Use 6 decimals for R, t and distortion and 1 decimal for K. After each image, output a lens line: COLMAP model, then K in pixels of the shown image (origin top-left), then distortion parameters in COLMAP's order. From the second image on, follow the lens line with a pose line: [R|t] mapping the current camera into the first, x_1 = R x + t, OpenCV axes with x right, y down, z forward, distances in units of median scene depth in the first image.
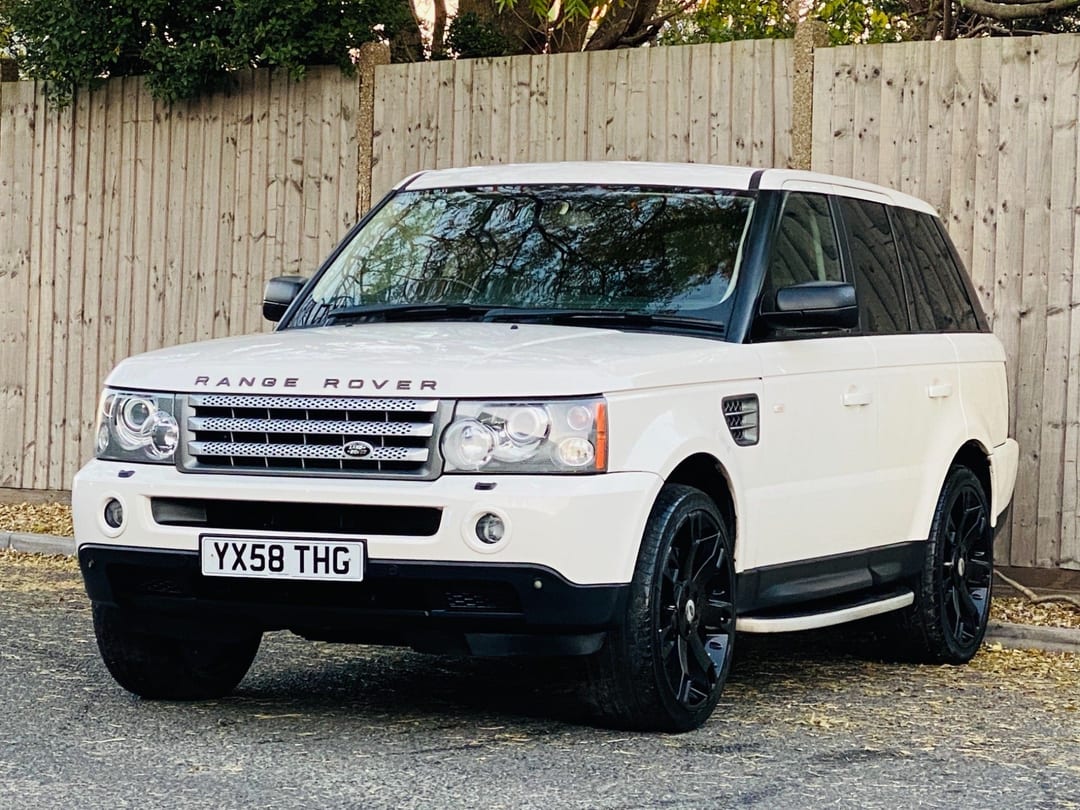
lens RADIAL K [[3609.2, 0, 540.0], [0, 3609.2, 405.0], [0, 0, 1]] dist [0.021249, 0.920841]
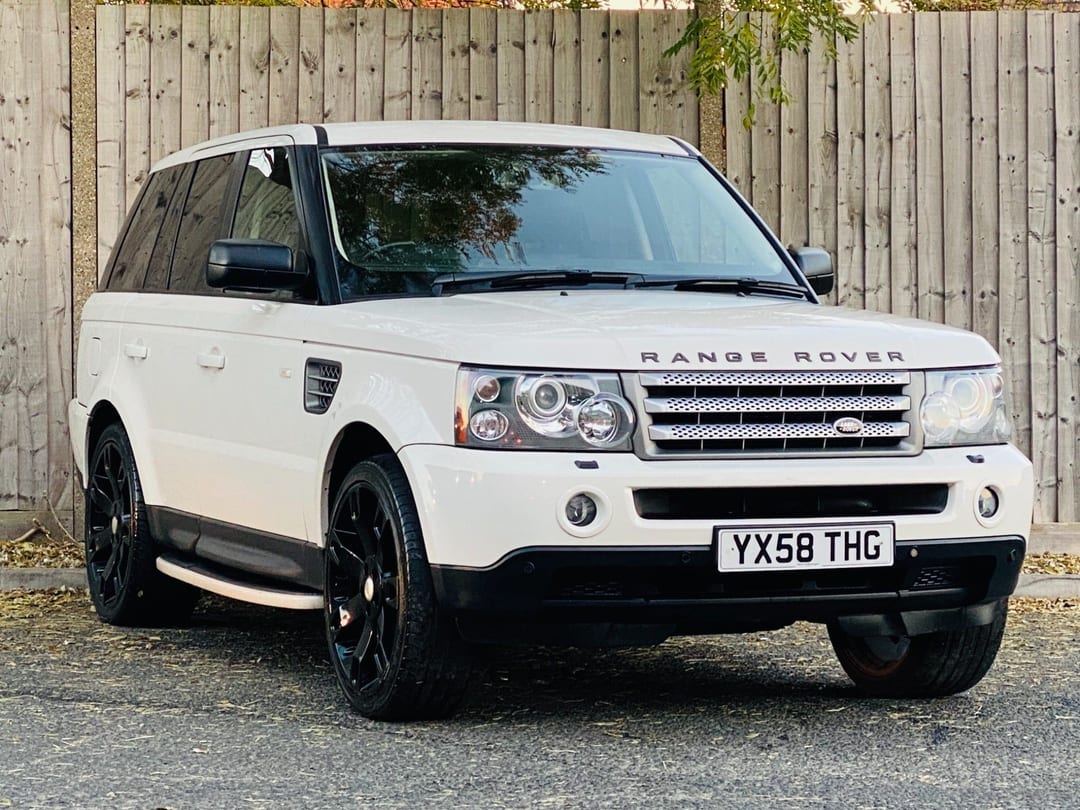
lens RADIAL K [[3113.5, 0, 540.0], [0, 3113.5, 405.0], [0, 0, 1]] dist [0.142420, -0.214199]
pose [[0.684100, -0.034096, 0.728591, -0.696368], [0.020302, 0.999410, 0.027707, -0.017395], [-0.729106, -0.004163, 0.684388, 0.501129]]
